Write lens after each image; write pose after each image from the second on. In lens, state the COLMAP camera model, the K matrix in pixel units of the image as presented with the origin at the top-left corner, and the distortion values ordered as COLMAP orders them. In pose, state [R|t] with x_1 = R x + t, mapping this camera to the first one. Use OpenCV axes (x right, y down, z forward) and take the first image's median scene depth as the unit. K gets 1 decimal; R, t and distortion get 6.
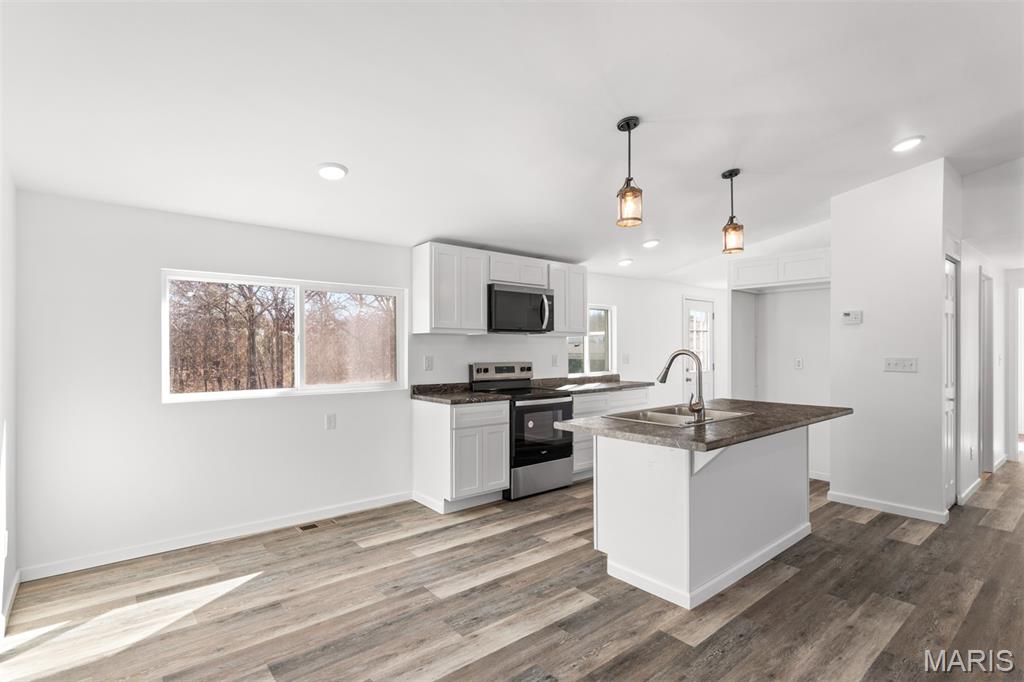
lens RADIAL K [[492.0, 0, 505.5], [0, 492.0, 350.4], [0, 0, 1]] dist [-0.001555, 0.001708]
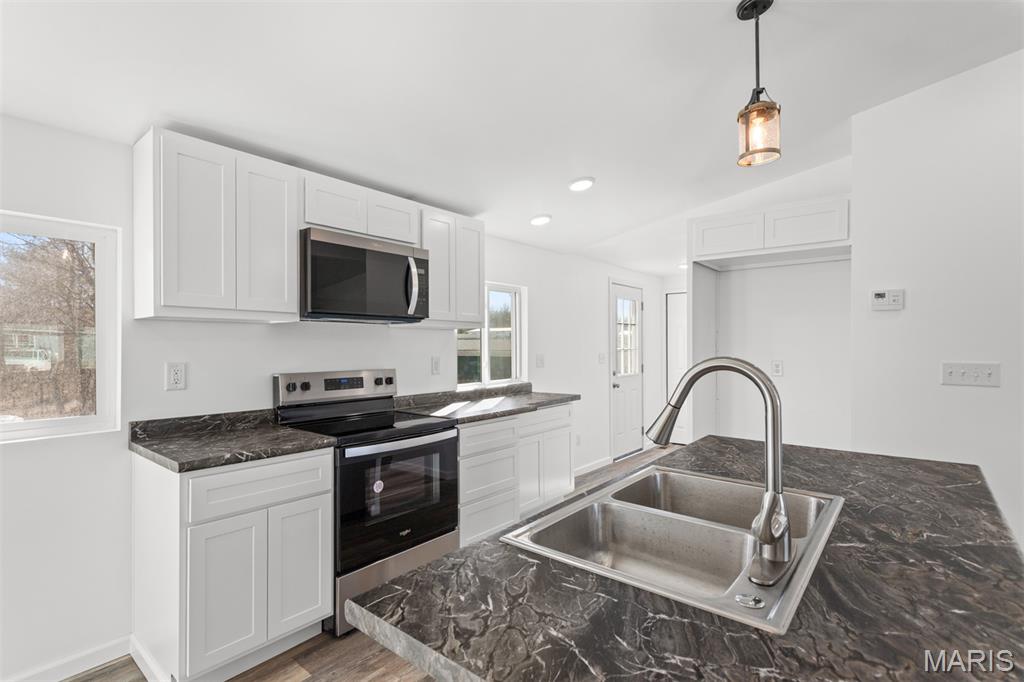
lens RADIAL K [[492.0, 0, 516.4], [0, 492.0, 347.0], [0, 0, 1]] dist [-0.001555, 0.001708]
pose [[0.978187, -0.000448, 0.207725, 0.085197], [0.000083, 0.999998, 0.001764, -0.005914], [-0.207725, -0.001709, 0.978186, 0.421100]]
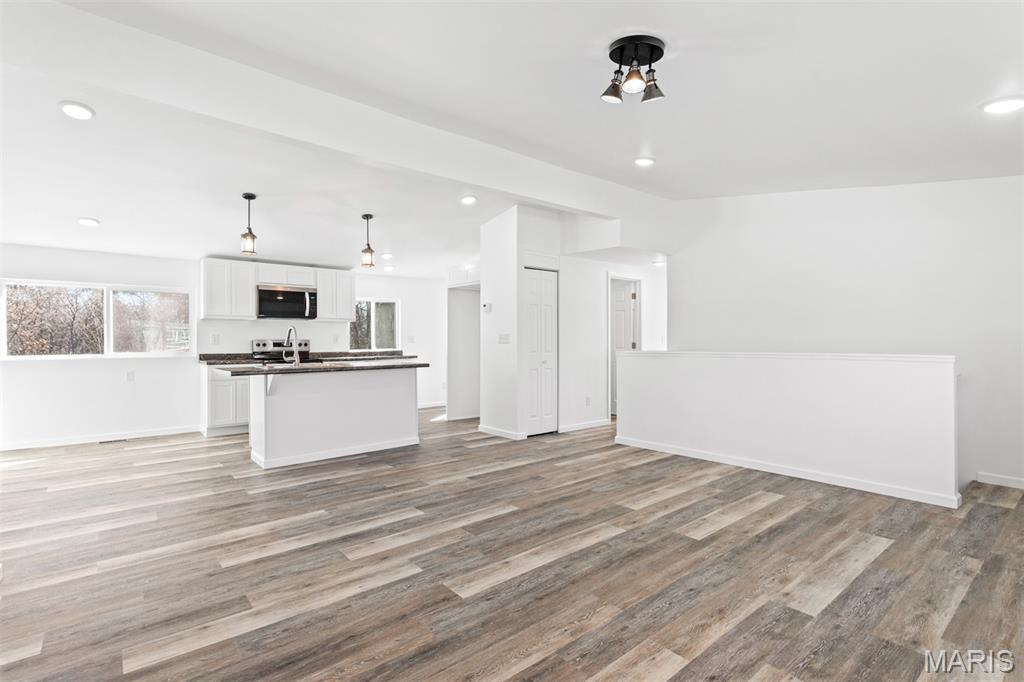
lens RADIAL K [[492.0, 0, 519.5], [0, 492.0, 342.9], [0, 0, 1]] dist [-0.001555, 0.001708]
pose [[0.999958, -0.000630, 0.009141, 0.737004], [0.000590, 0.999990, 0.004475, 0.030677], [-0.009144, -0.004470, 0.999948, -0.473120]]
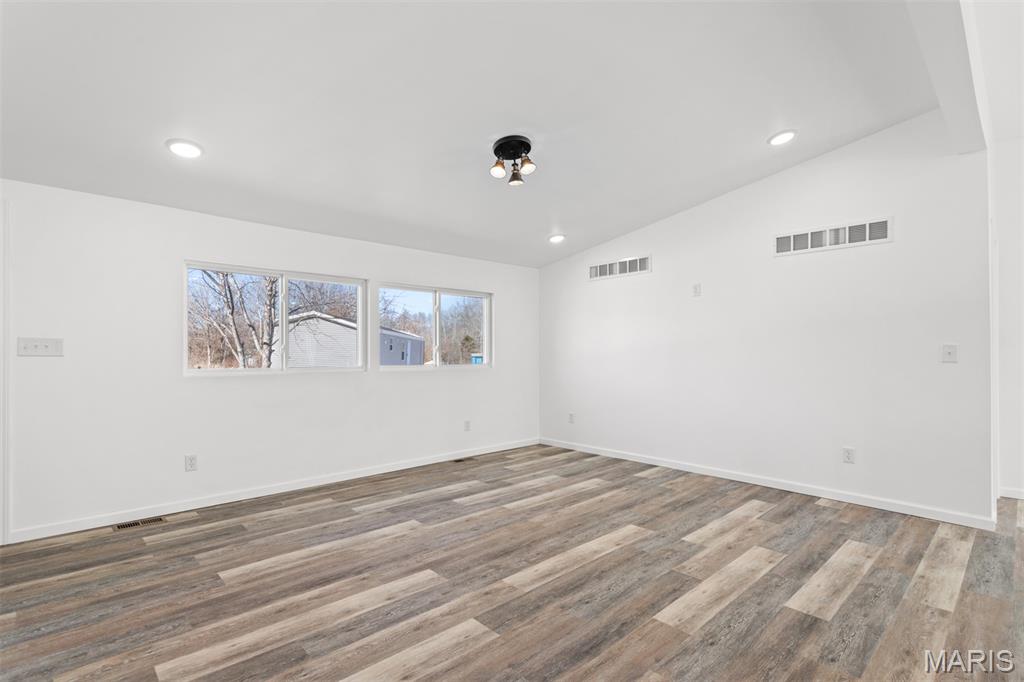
lens RADIAL K [[492.0, 0, 510.3], [0, 492.0, 340.8], [0, 0, 1]] dist [-0.001555, 0.001708]
pose [[-0.998021, 0.005527, -0.062635, 0.914781], [0.007024, 0.999694, -0.023706, 0.028548], [0.062485, -0.024099, -0.997755, 0.777549]]
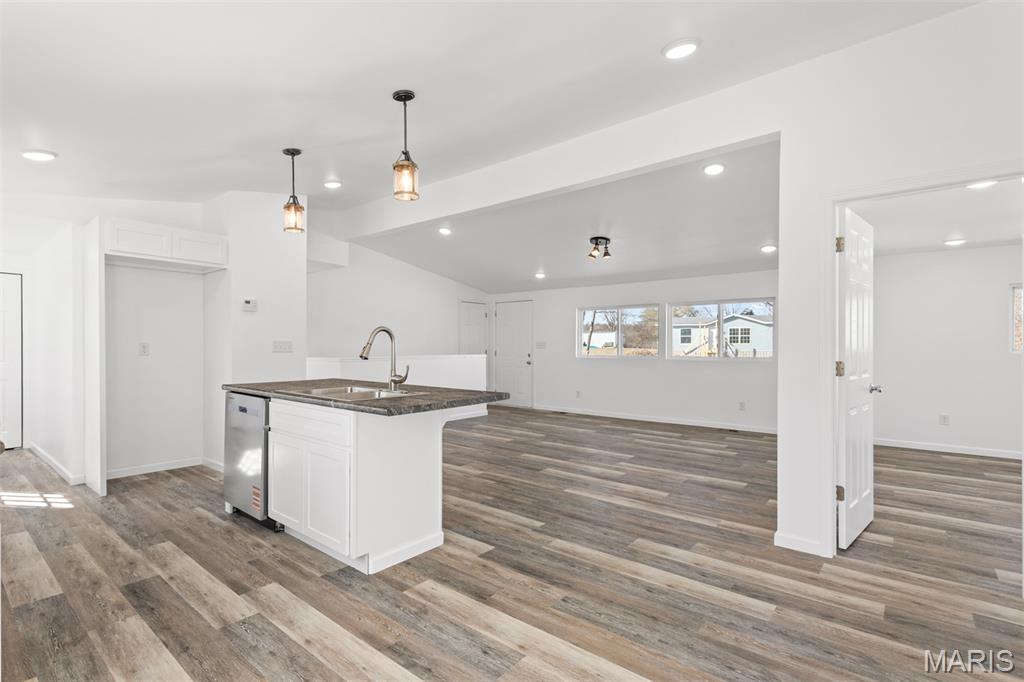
lens RADIAL K [[492.0, 0, 478.1], [0, 492.0, 356.3], [0, 0, 1]] dist [-0.001555, 0.001708]
pose [[-0.159797, -0.022504, 0.986893, -0.453271], [-0.003813, 0.999747, 0.022180, 0.020694], [-0.987143, -0.000219, -0.159842, 0.608510]]
